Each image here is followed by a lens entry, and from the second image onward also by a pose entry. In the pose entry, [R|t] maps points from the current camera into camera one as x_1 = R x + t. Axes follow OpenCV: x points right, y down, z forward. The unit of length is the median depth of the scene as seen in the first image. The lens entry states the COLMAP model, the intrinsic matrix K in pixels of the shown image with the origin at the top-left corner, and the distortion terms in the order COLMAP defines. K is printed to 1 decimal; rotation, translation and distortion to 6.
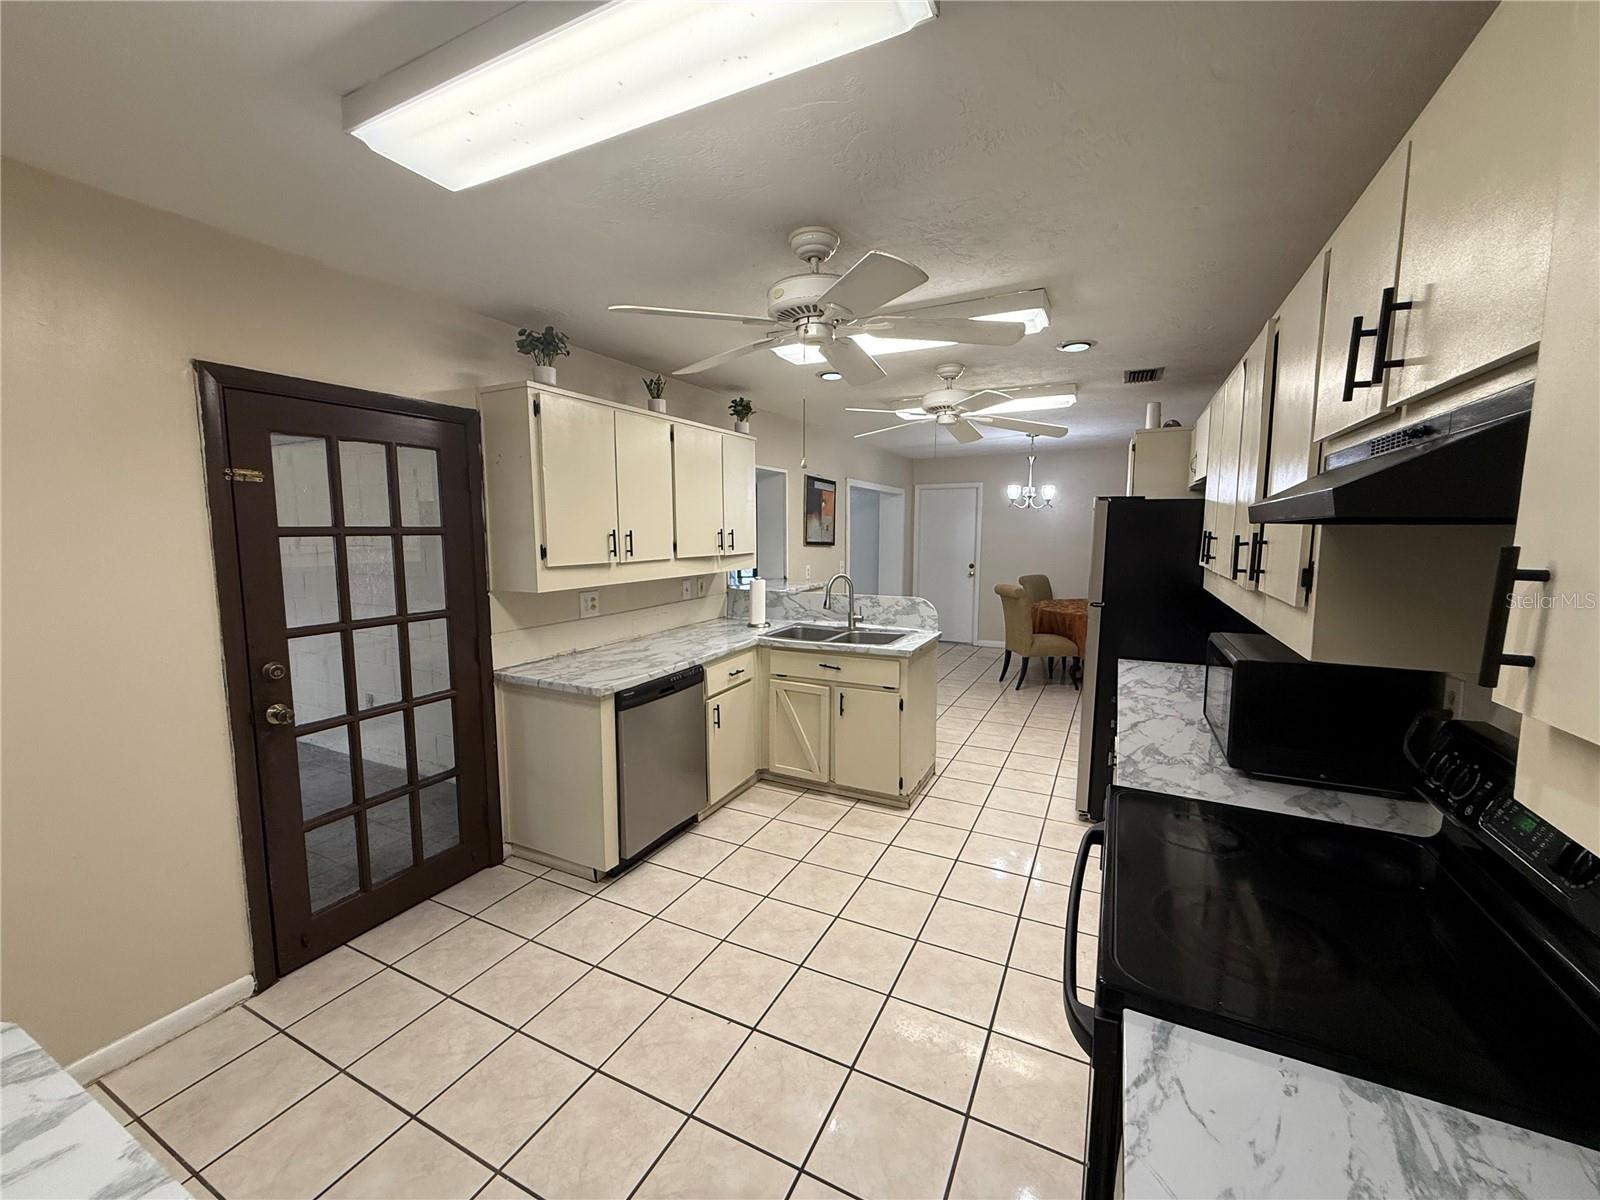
lens RADIAL K [[635.9, 0, 788.8], [0, 635.9, 595.2], [0, 0, 1]] dist [0.001221, -0.000200]
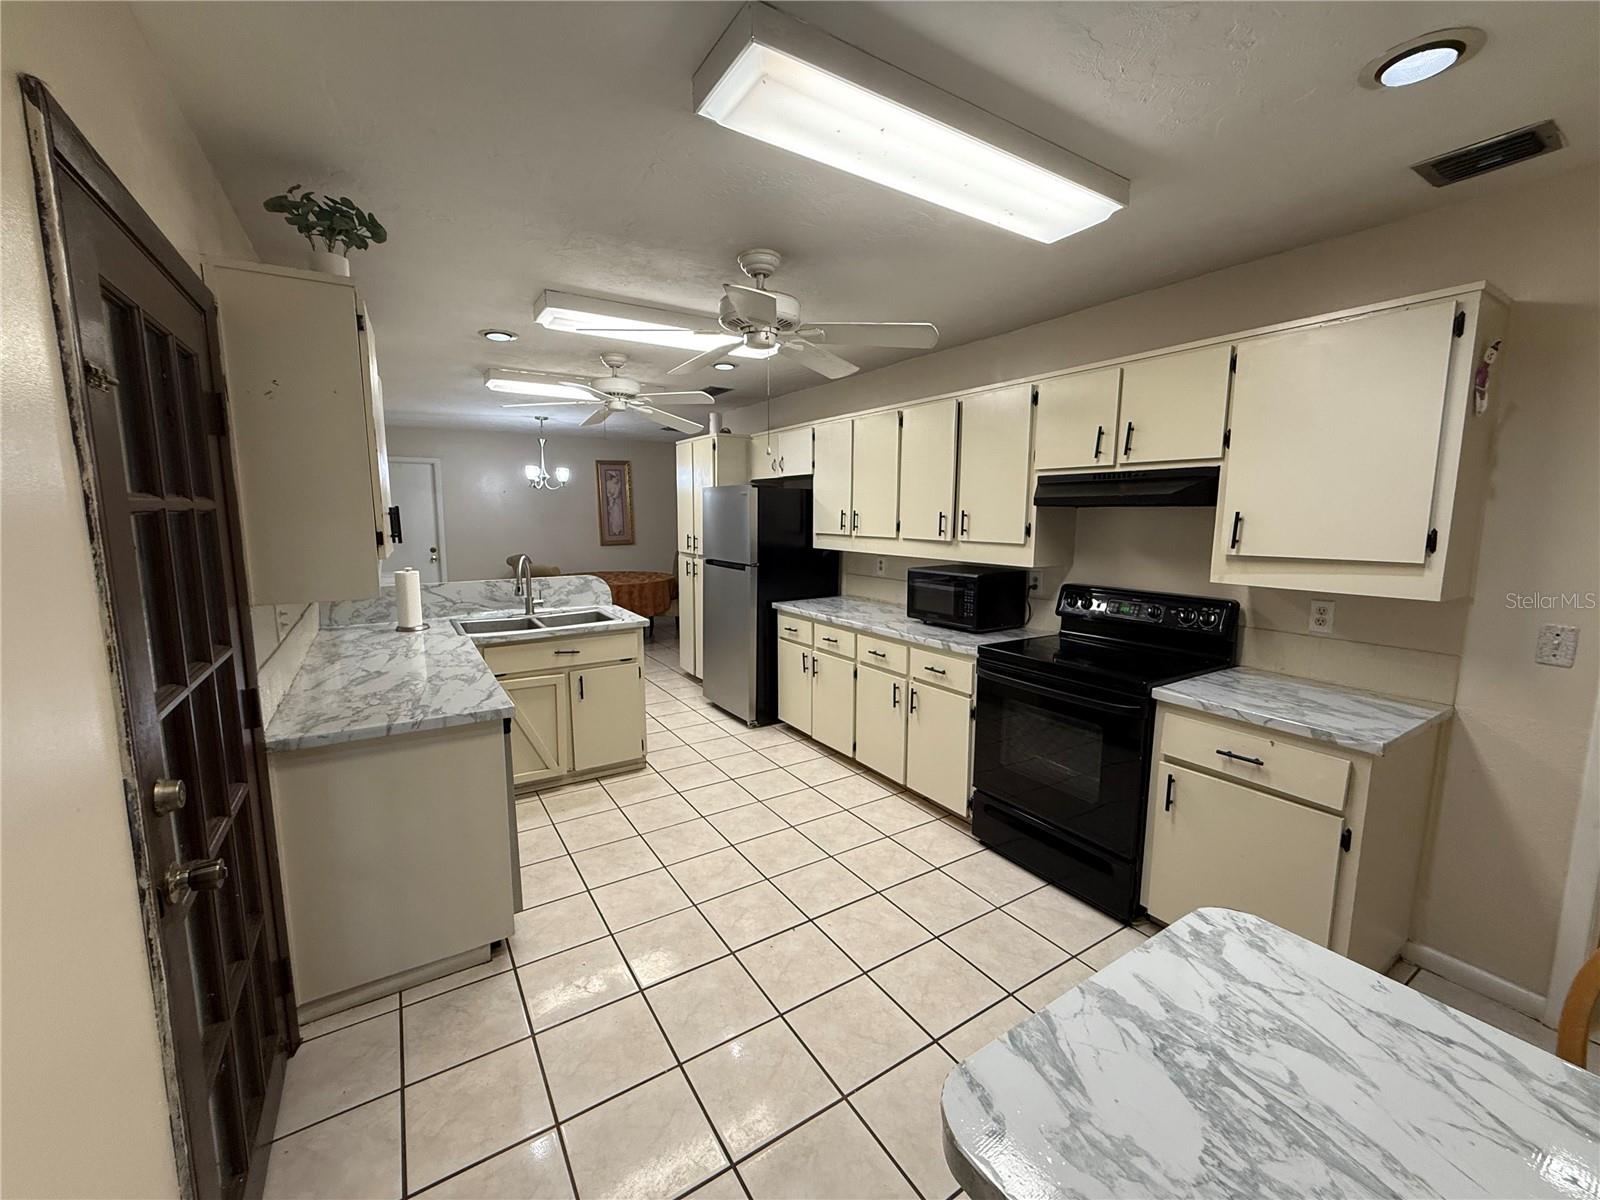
lens RADIAL K [[635.9, 0, 799.5], [0, 635.9, 596.0], [0, 0, 1]] dist [0.001221, -0.000200]
pose [[0.515040, -0.112769, 0.849716, -0.549123], [0.085483, 0.993124, 0.079987, -0.018224], [-0.852893, 0.031439, 0.521139, 0.193883]]
